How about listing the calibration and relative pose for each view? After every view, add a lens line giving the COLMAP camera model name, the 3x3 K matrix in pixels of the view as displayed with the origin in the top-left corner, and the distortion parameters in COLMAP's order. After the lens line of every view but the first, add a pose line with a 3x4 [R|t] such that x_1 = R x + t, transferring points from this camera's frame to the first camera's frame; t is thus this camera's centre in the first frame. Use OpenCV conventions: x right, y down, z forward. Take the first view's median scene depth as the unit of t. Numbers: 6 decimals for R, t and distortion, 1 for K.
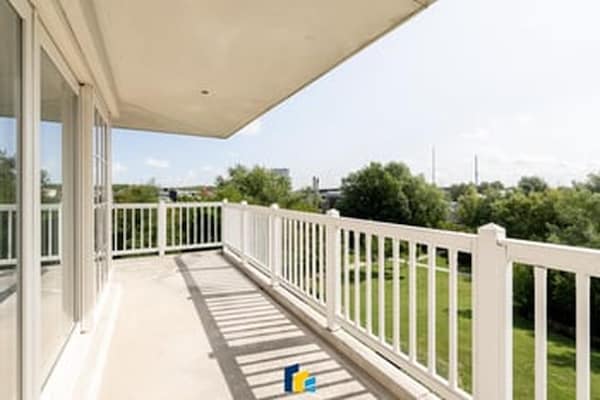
lens RADIAL K [[239.2, 0, 300.0], [0, 239.2, 200.0], [0, 0, 1]] dist [0.020766, 0.000038]
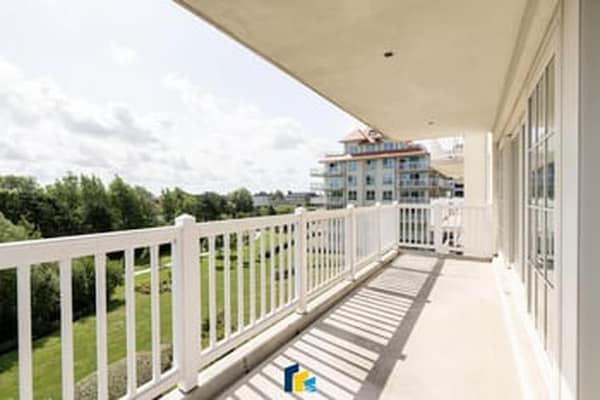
lens RADIAL K [[239.7, 0, 300.3], [0, 239.7, 191.1], [0, 0, 1]] dist [0.000398, 0.000055]
pose [[-0.356025, -0.009920, 0.934424, -0.732668], [0.009059, 0.999860, 0.014066, -0.042063], [-0.934433, 0.013472, -0.355885, 1.126778]]
